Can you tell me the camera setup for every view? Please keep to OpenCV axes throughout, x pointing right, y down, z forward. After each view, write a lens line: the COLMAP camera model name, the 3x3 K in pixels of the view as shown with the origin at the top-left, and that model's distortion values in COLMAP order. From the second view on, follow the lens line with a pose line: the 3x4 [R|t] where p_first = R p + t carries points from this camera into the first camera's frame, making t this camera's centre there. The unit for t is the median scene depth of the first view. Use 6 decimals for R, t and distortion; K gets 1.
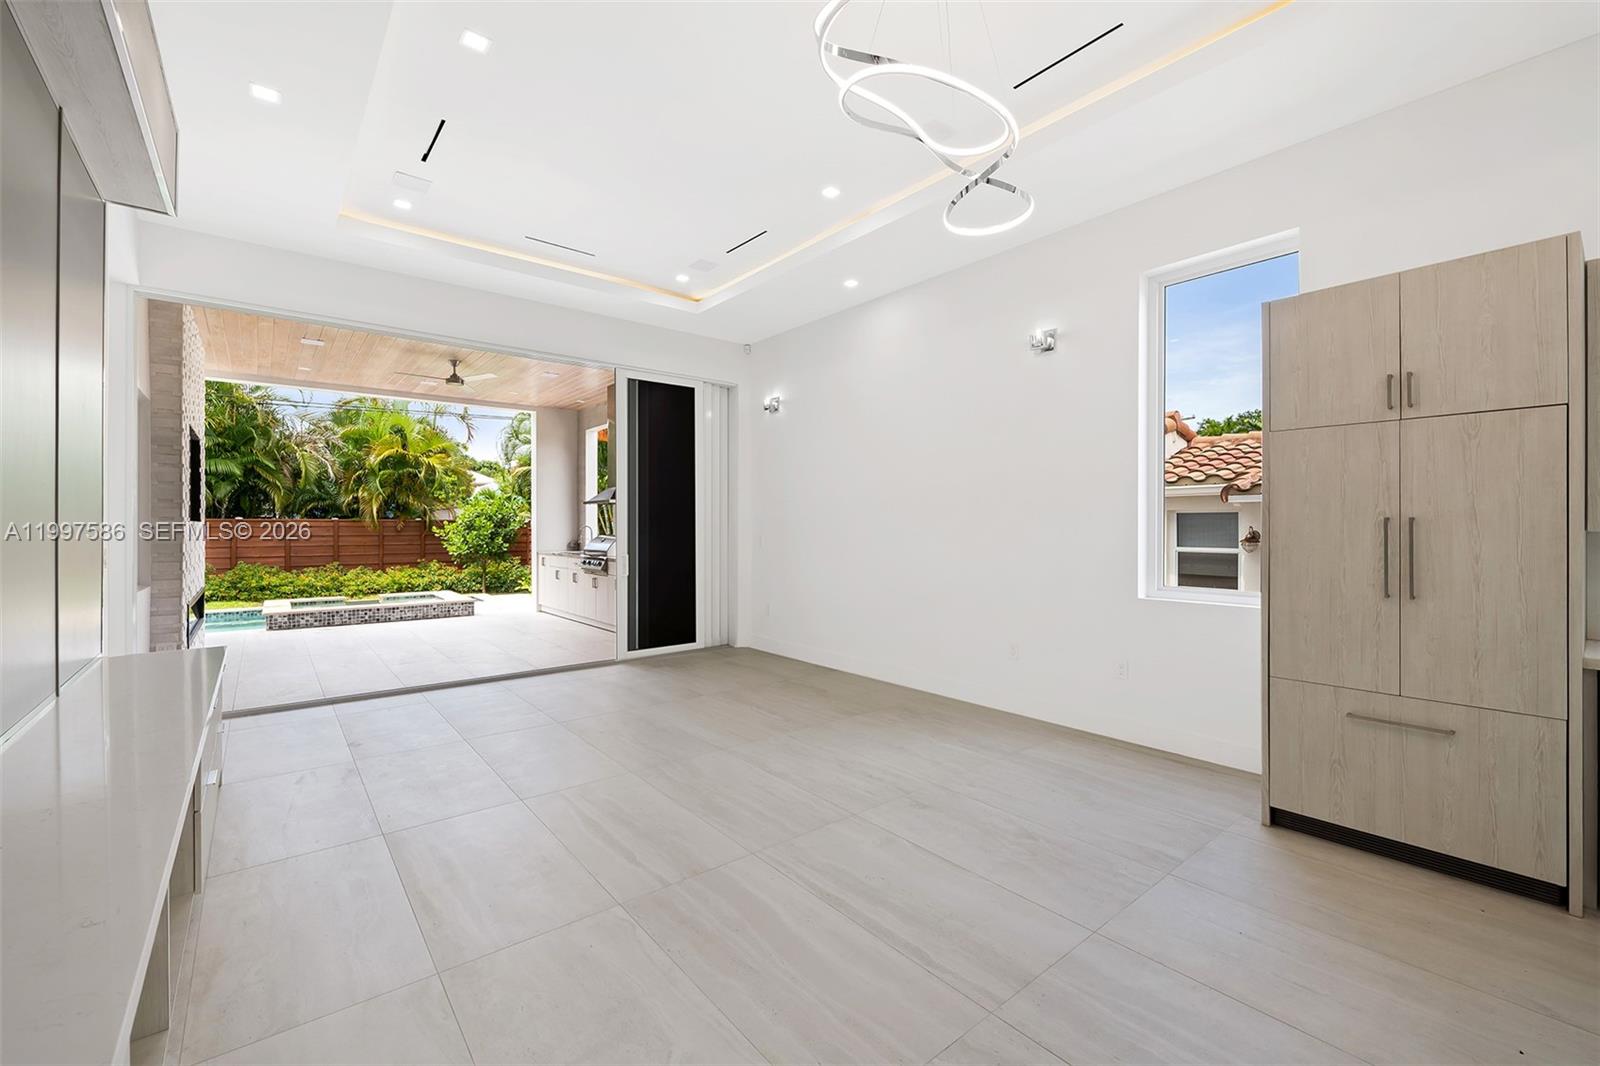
lens RADIAL K [[672.1, 0, 812.6], [0, 672.1, 522.1], [0, 0, 1]] dist [0.002146, -0.002881]
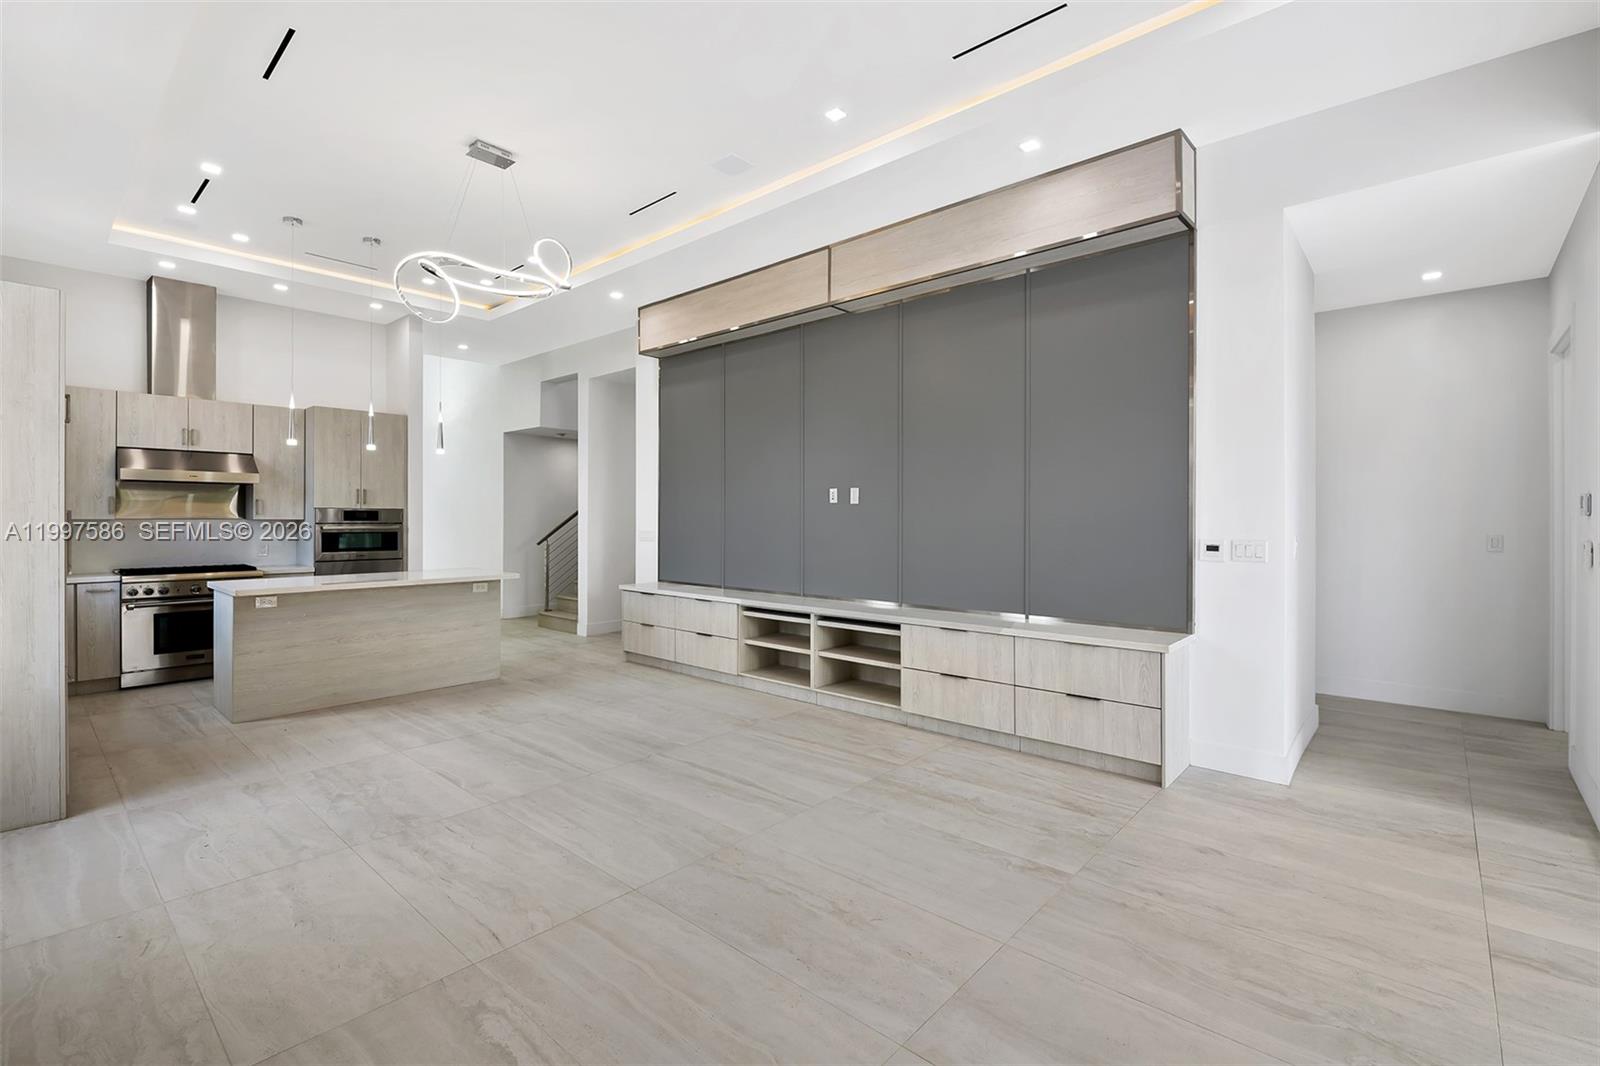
lens RADIAL K [[711.0, 0, 806.2], [0, 711.0, 517.9], [0, 0, 1]] dist [-0.005216, -0.003772]
pose [[-0.988380, 0.000828, -0.152000, -0.276156], [0.001616, 0.999986, -0.005060, 0.016106], [0.151994, -0.005247, -0.988368, 2.407766]]
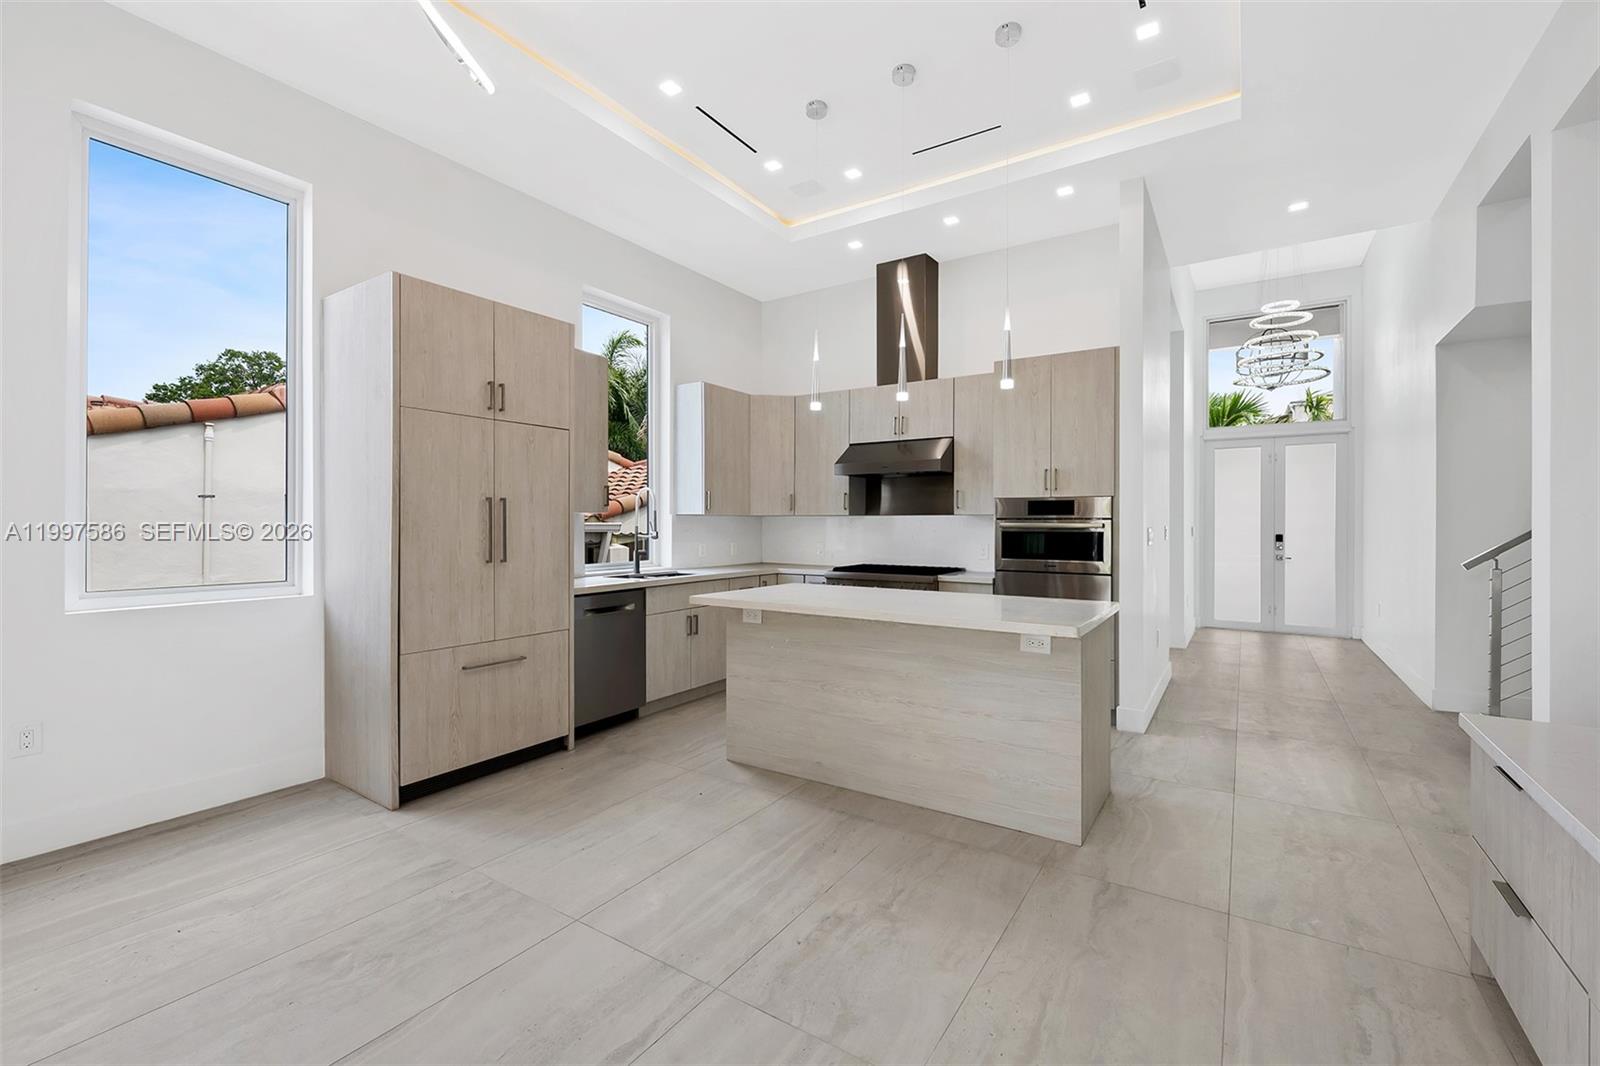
lens RADIAL K [[672.1, 0, 806.4], [0, 672.1, 526.0], [0, 0, 1]] dist [0.002146, -0.002881]
pose [[-0.298901, -0.002139, 0.954282, -0.475359], [-0.006510, 0.999979, 0.000202, 0.039876], [-0.954262, -0.006152, -0.298908, 0.793880]]
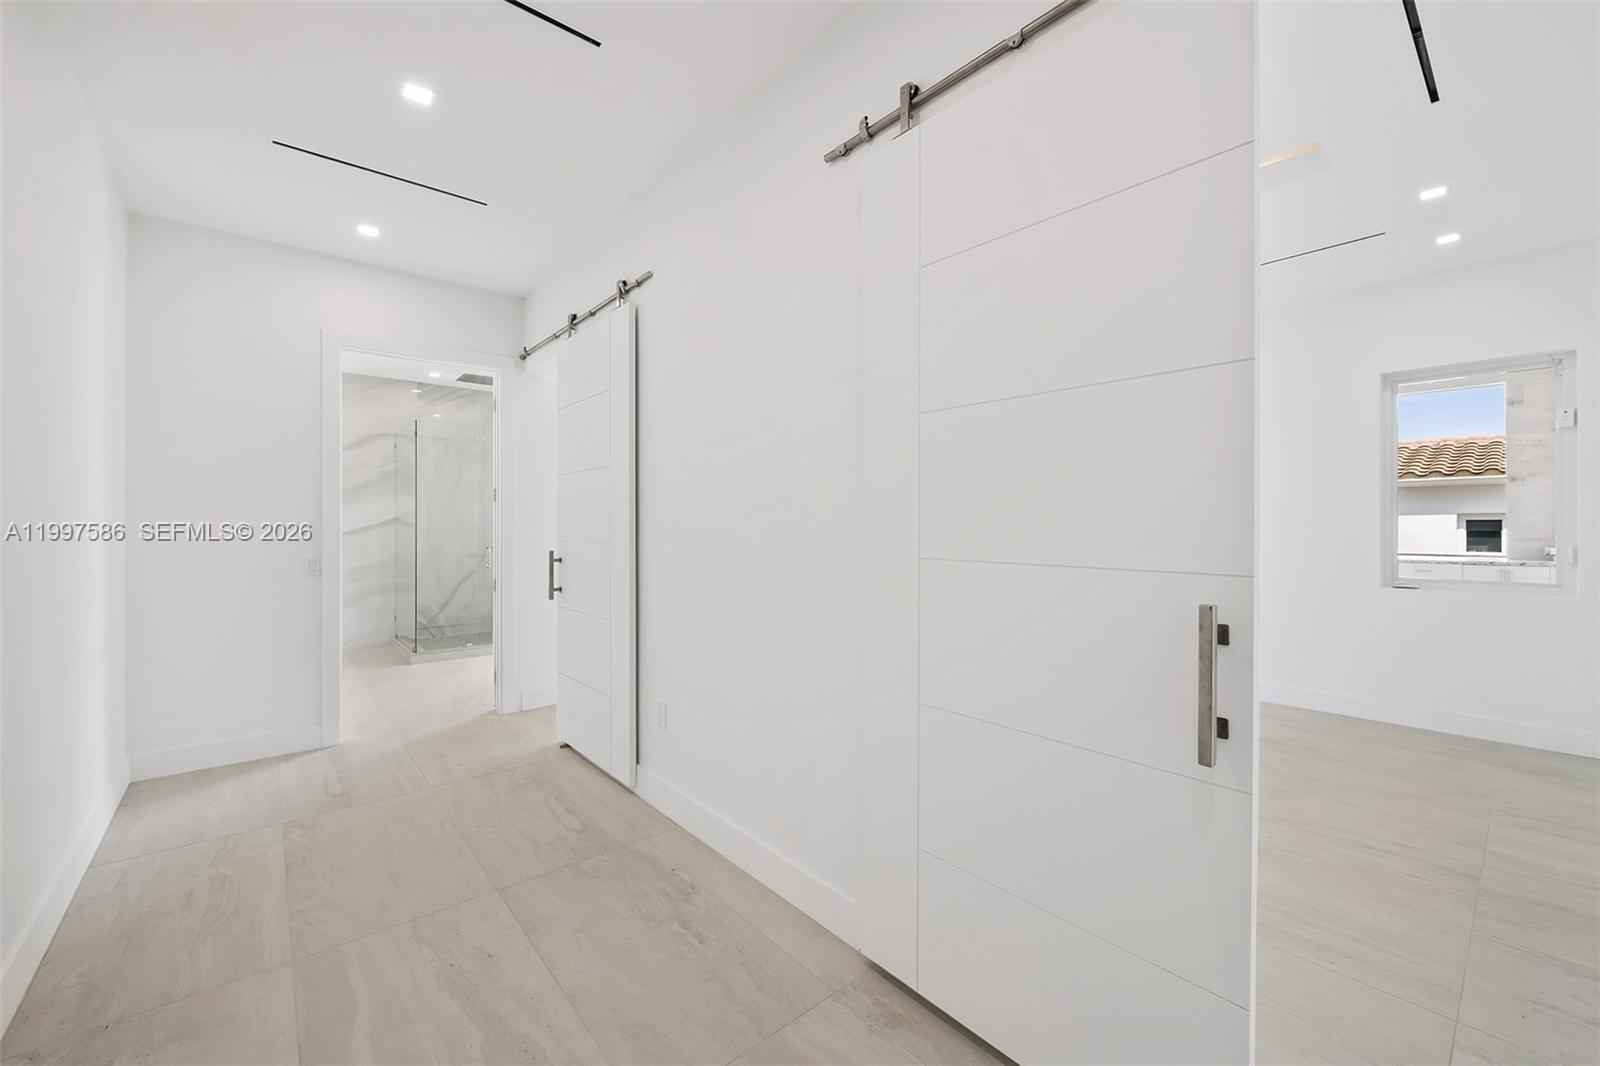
lens RADIAL K [[629.4, 0, 806.5], [0, 629.4, 523.5], [0, 0, 1]] dist [-0.002857, -0.000976]
pose [[0.999772, 0.001860, 0.021286, 0.390087], [-0.001888, 0.999997, 0.001298, 0.008854], [-0.021283, -0.001338, 0.999773, -0.299171]]
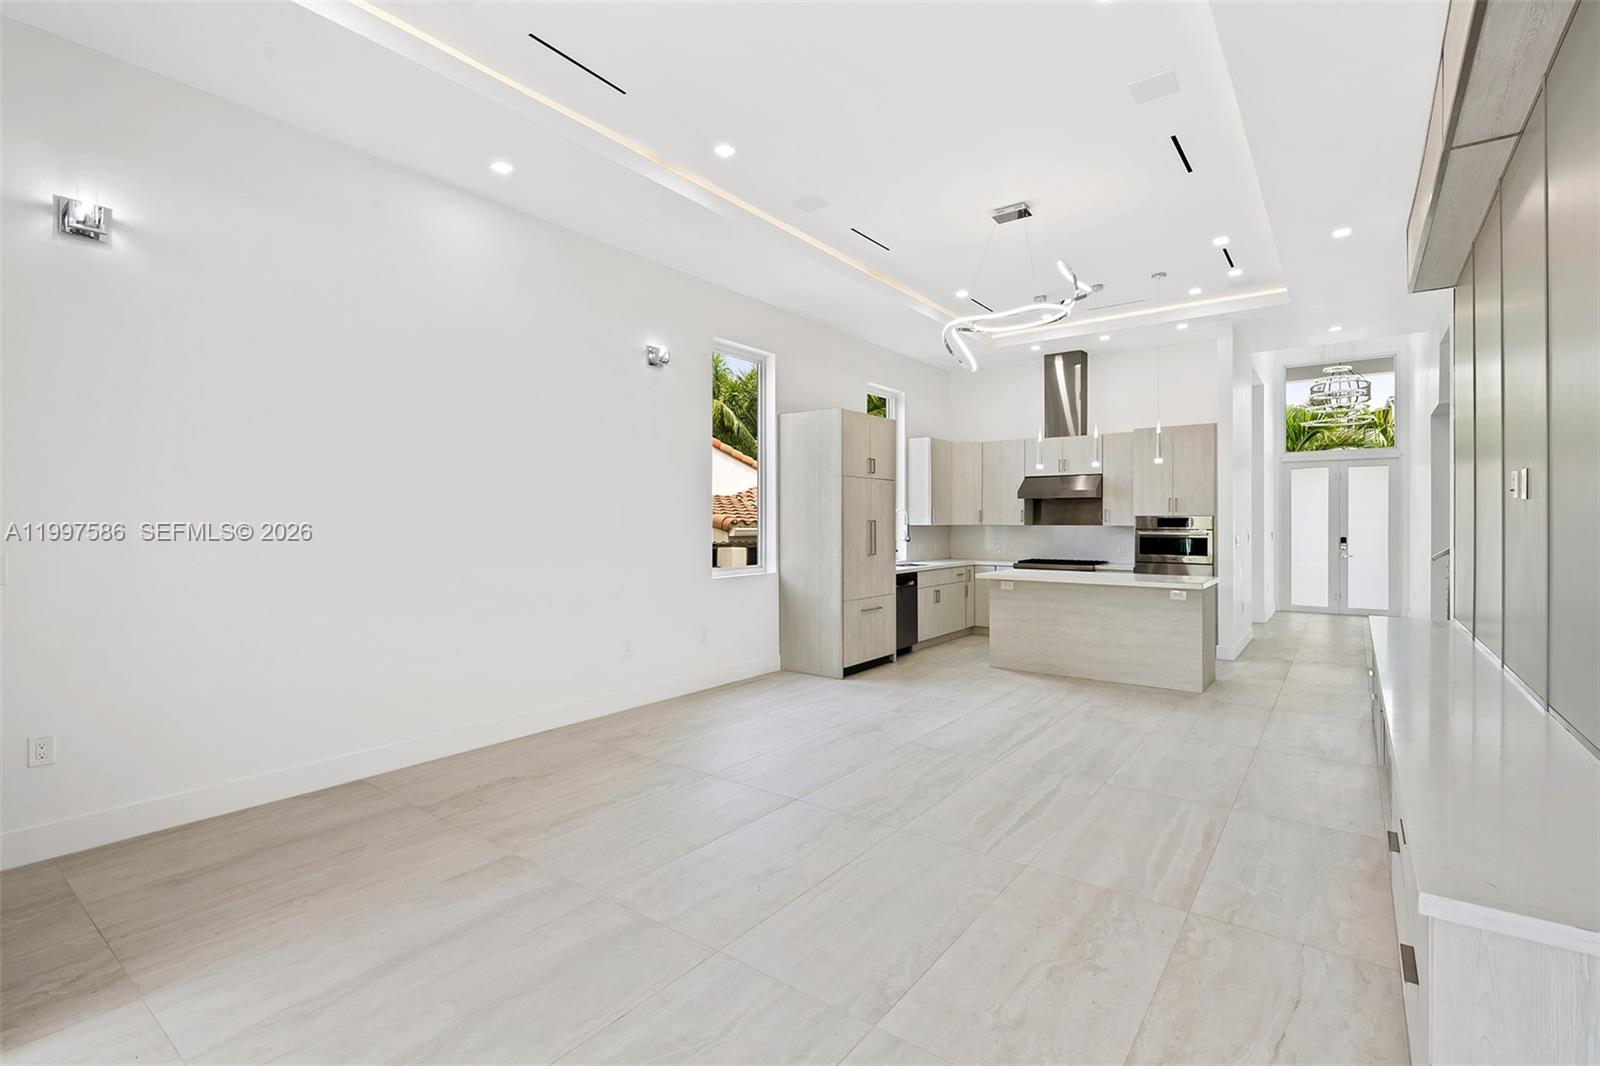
lens RADIAL K [[722.9, 0, 806.4], [0, 722.9, 524.3], [0, 0, 1]] dist [0.003119, -0.004740]
pose [[-0.235541, -0.001412, 0.971864, -1.448786], [-0.004416, 0.999990, 0.000383, 0.005528], [-0.971854, -0.004202, -0.235544, 1.744806]]
